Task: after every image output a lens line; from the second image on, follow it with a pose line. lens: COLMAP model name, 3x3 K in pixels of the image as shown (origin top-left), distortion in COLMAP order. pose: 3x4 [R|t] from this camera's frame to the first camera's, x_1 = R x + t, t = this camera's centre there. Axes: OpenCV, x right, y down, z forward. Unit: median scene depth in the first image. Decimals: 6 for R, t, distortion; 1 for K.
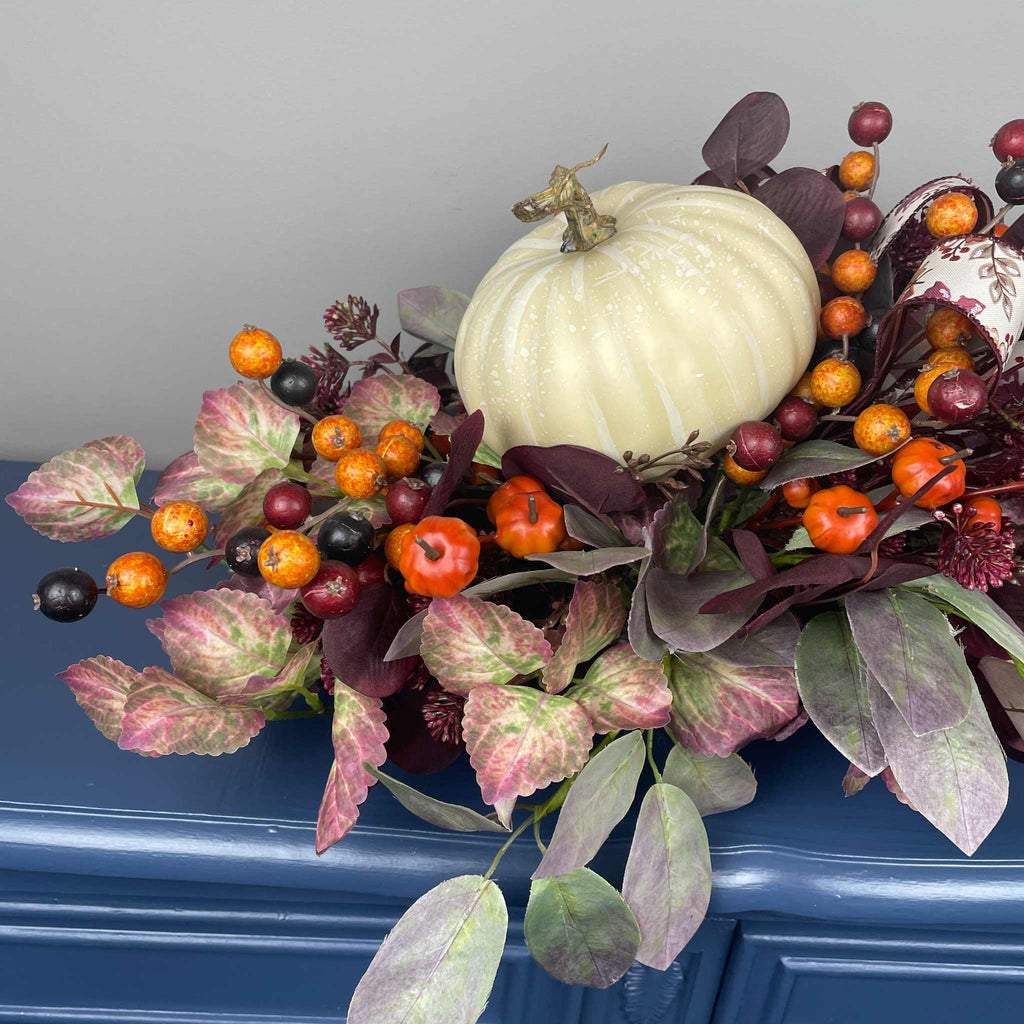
lens RADIAL K [[1031.4, 0, 547.7], [0, 1031.4, 512.2], [0, 0, 1]] dist [0.150451, -0.404054]
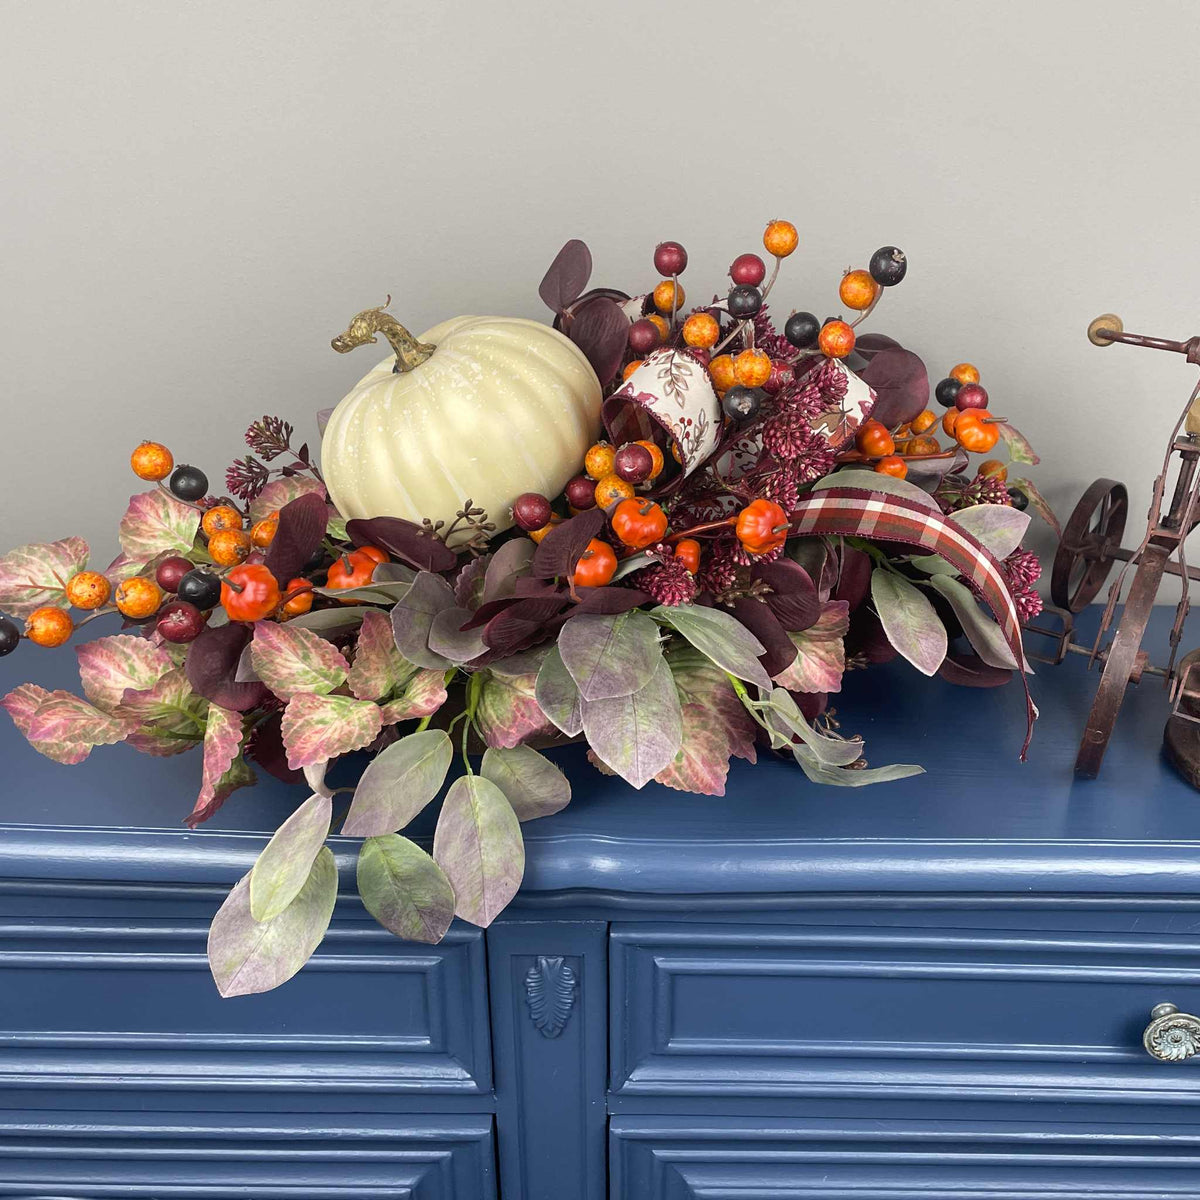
lens RADIAL K [[1227.0, 0, 734.5], [0, 1227.0, 596.5], [0, 0, 1]] dist [0.074777, -0.133407]
pose [[0.998573, -0.049037, -0.021134, 0.508003], [0.047638, 0.996923, -0.062246, 0.159528], [0.024122, 0.061150, 0.997837, -0.565958]]
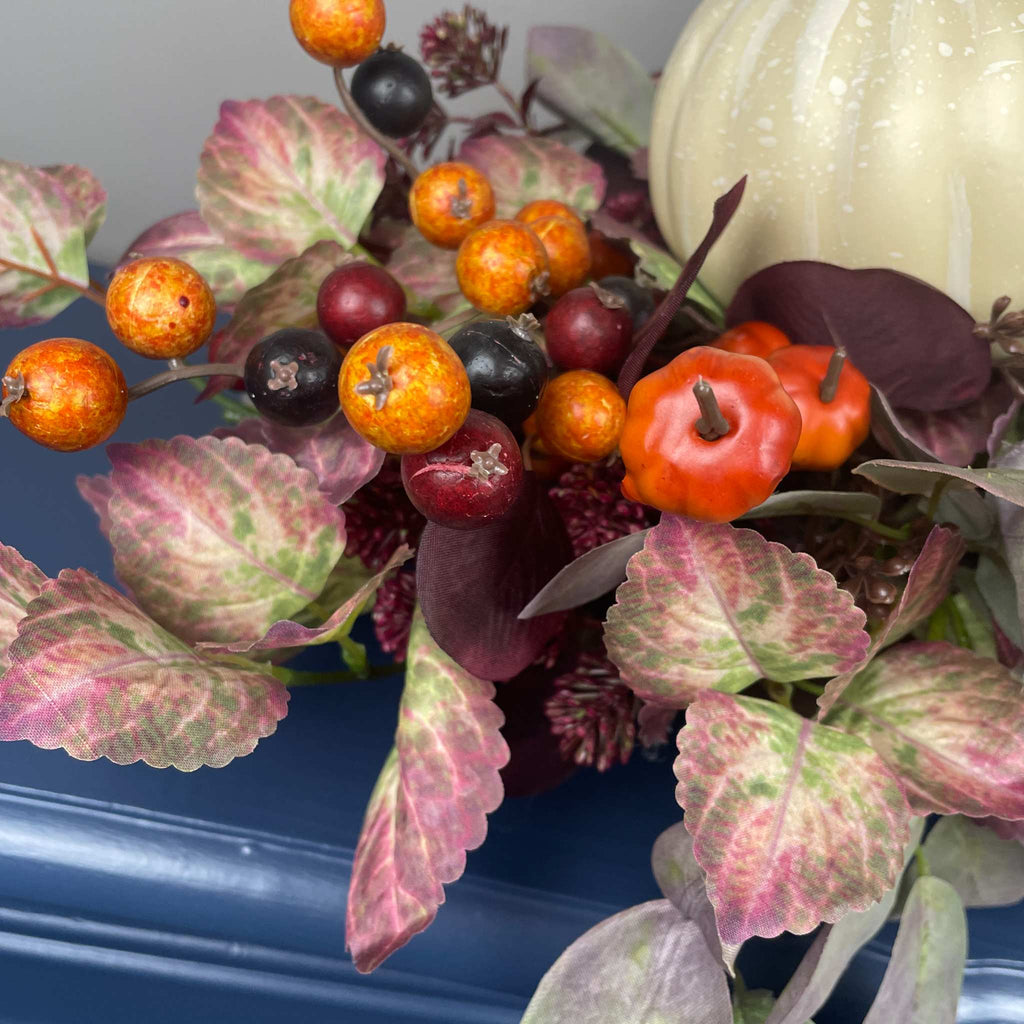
lens RADIAL K [[1067.4, 0, 559.6], [0, 1067.4, 512.5], [0, 0, 1]] dist [0.063455, -0.139390]
pose [[0.988251, 0.143362, 0.052979, -0.168961], [-0.147168, 0.986131, 0.076735, 0.043806], [-0.041243, -0.083630, 0.995643, 0.447624]]
